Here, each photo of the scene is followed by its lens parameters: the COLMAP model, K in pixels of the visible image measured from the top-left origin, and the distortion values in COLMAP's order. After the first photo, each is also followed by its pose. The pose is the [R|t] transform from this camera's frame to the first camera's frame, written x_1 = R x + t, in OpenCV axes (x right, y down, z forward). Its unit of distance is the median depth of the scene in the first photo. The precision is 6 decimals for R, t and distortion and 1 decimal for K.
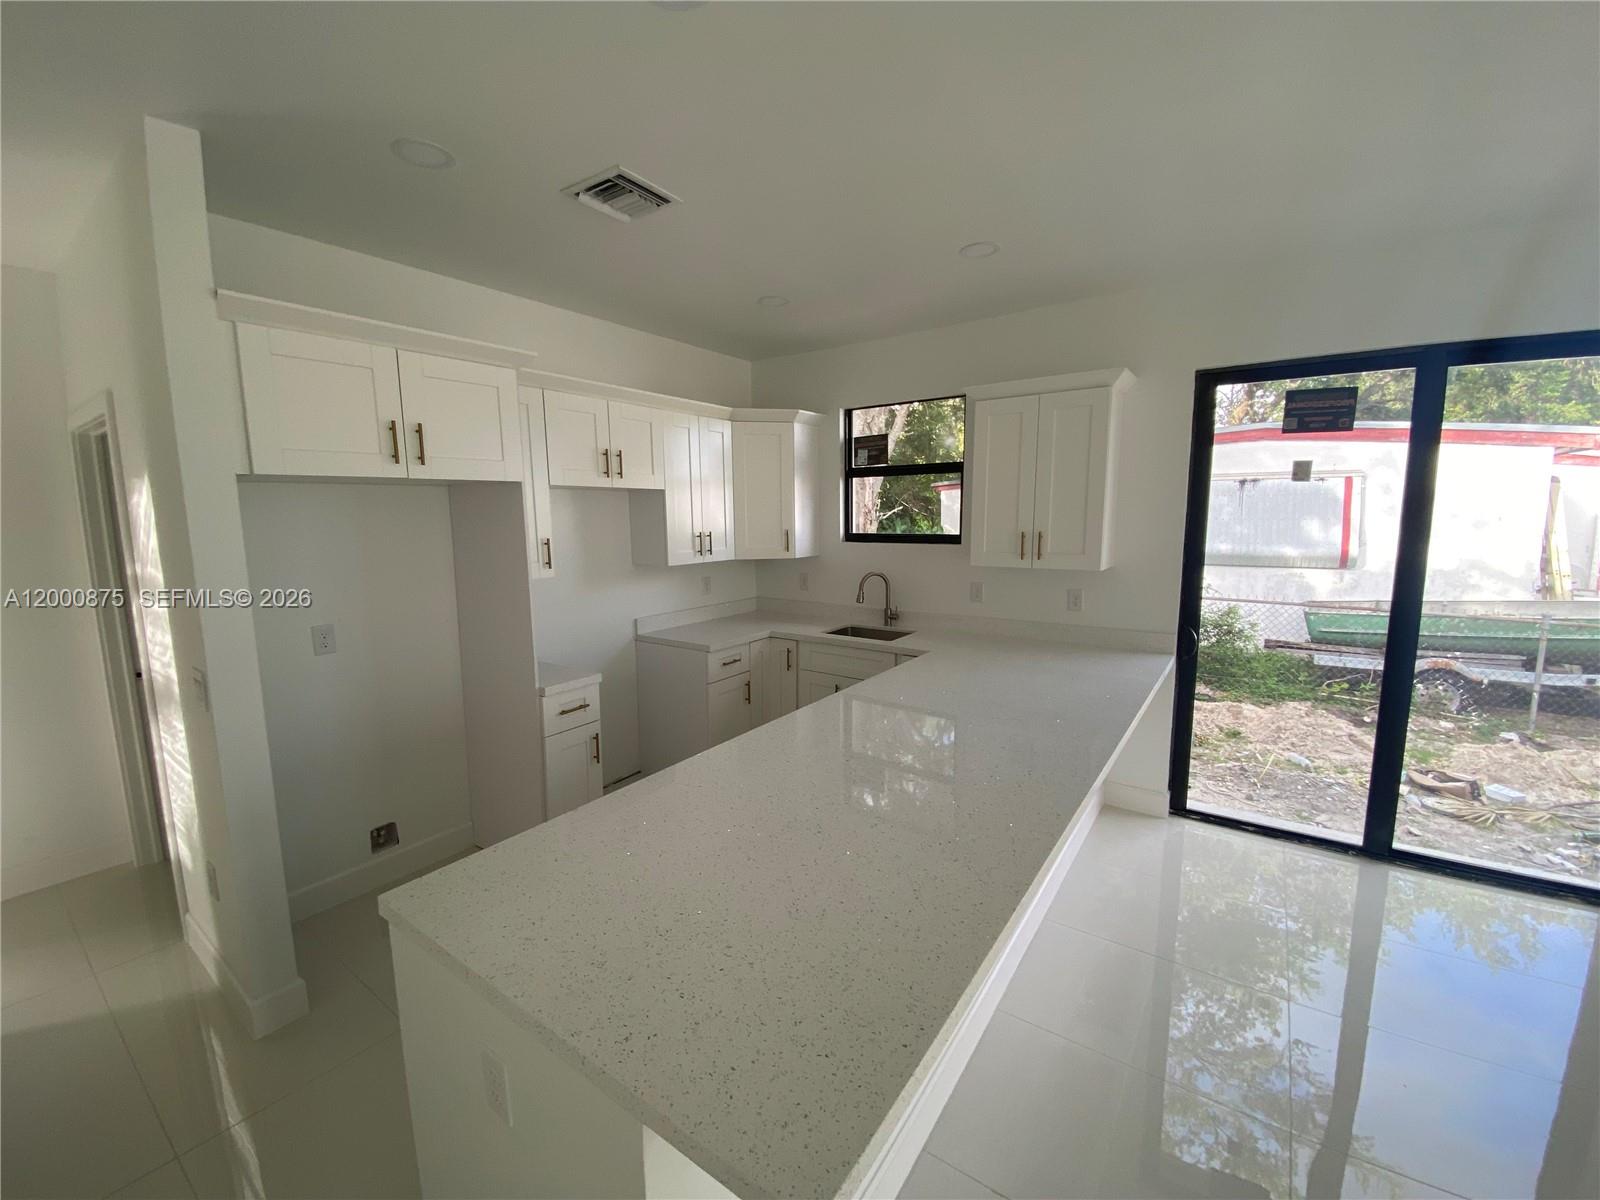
lens RADIAL K [[639.3, 0, 801.0], [0, 639.3, 603.3], [0, 0, 1]] dist [0.001090, -0.012547]
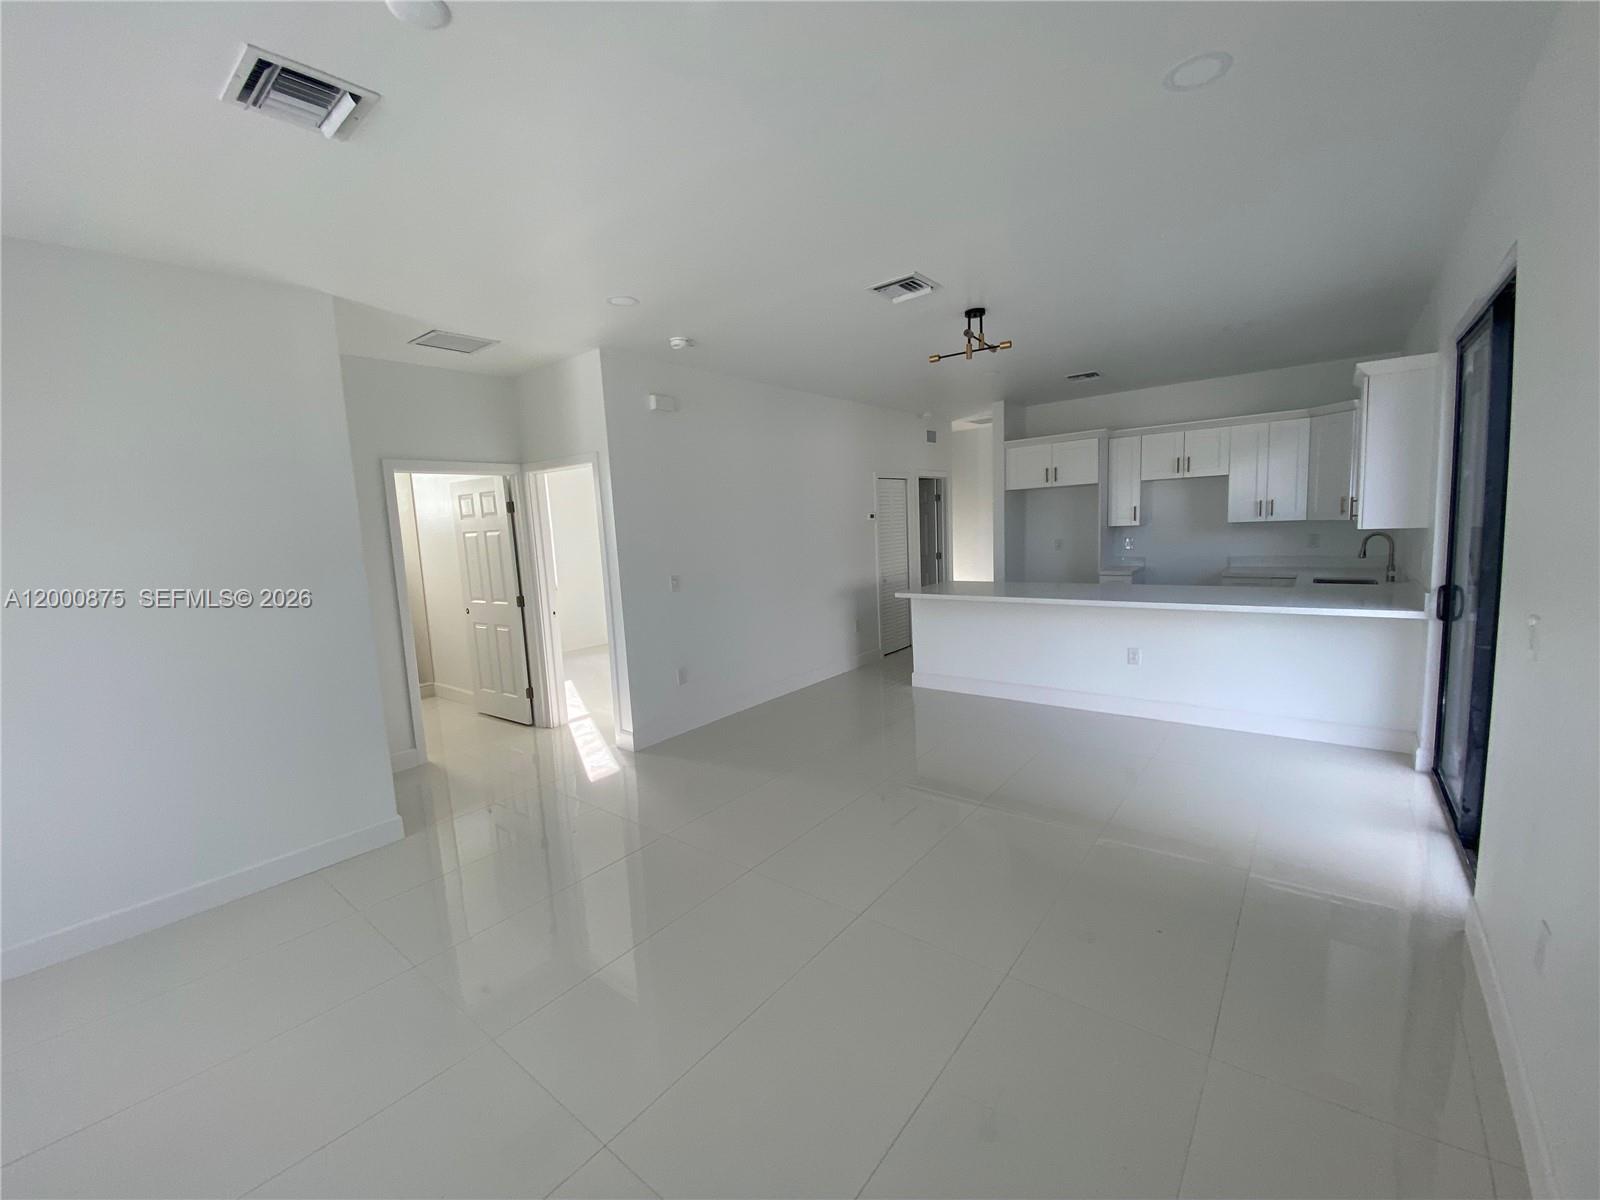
lens RADIAL K [[639.3, 0, 801.0], [0, 639.3, 603.3], [0, 0, 1]] dist [0.001090, -0.012547]
pose [[-0.048975, 0.138927, -0.989091, 1.581542], [-0.089598, 0.985676, 0.142884, 0.009741], [0.994773, 0.095619, -0.035826, 0.014119]]
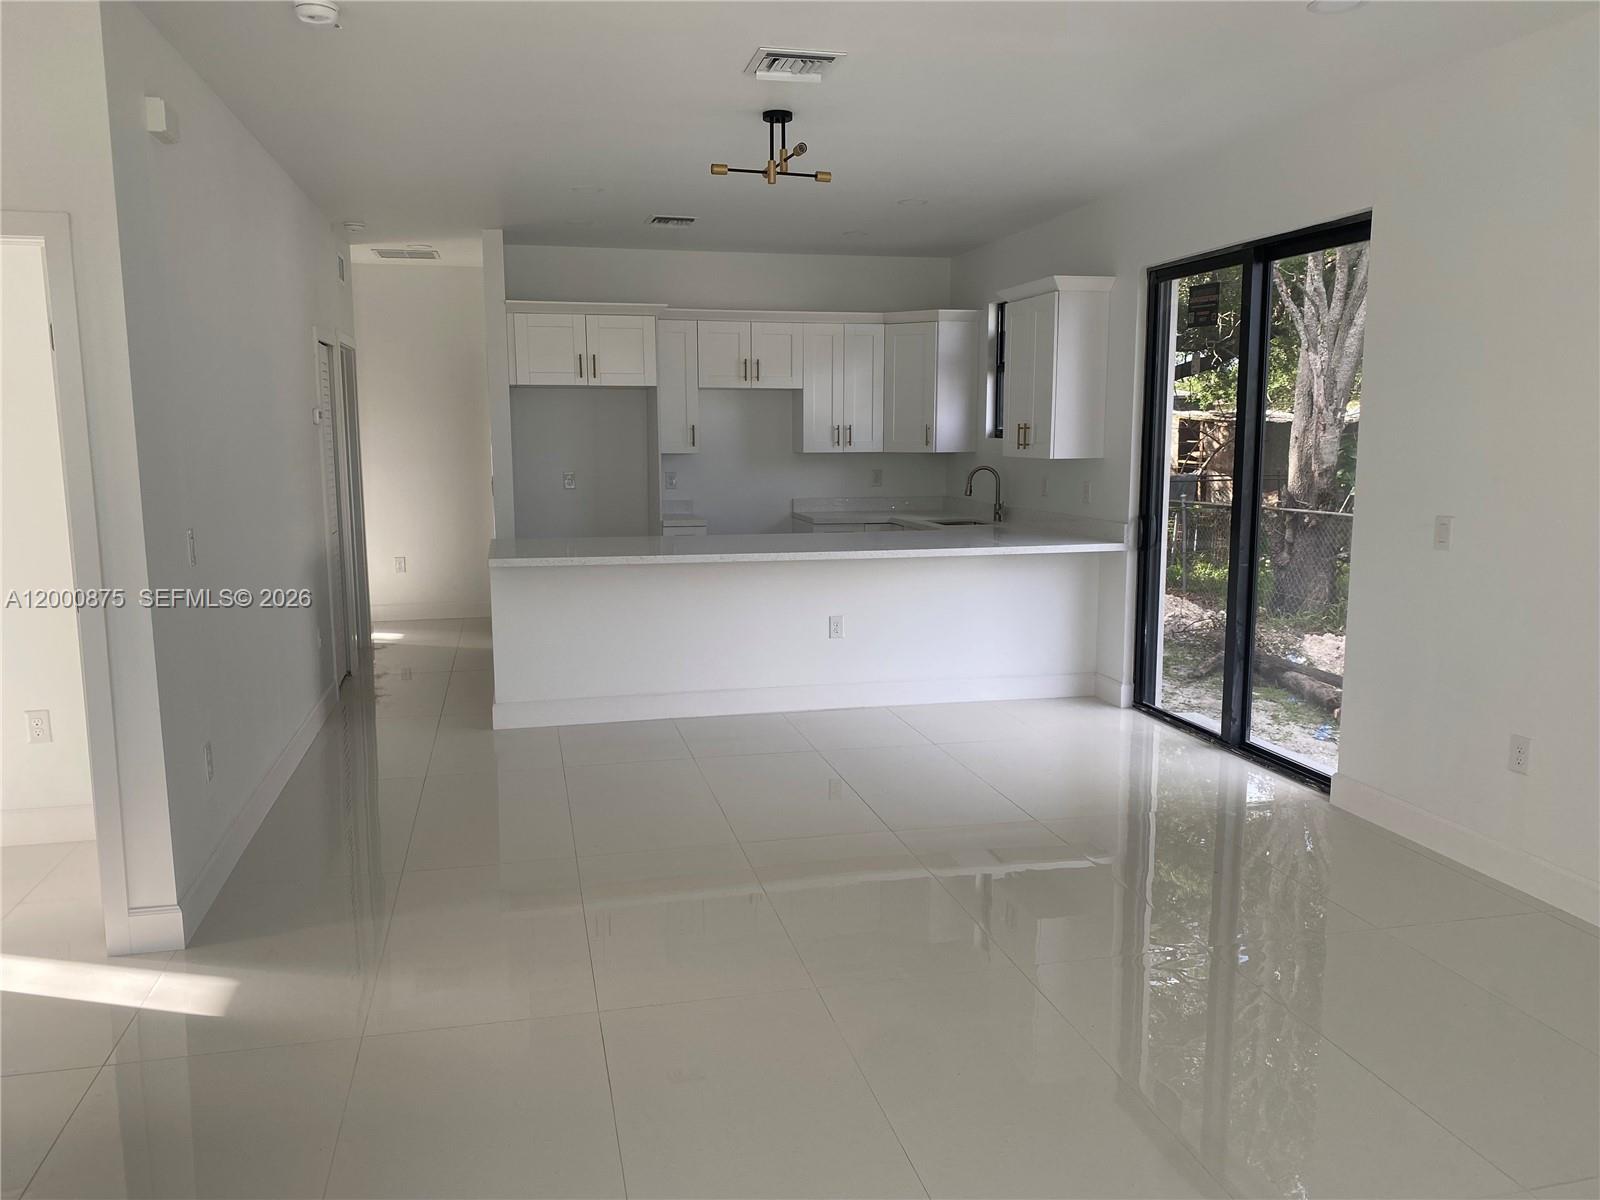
lens RADIAL K [[1198.3, 0, 792.1], [0, 1198.3, 604.7], [0, 0, 1]] dist [0.103850, -0.201298]
pose [[0.755675, 0.105466, -0.646399, 1.379603], [-0.098730, 0.994015, 0.046763, 0.134200], [0.647462, 0.028481, 0.761565, -0.792863]]
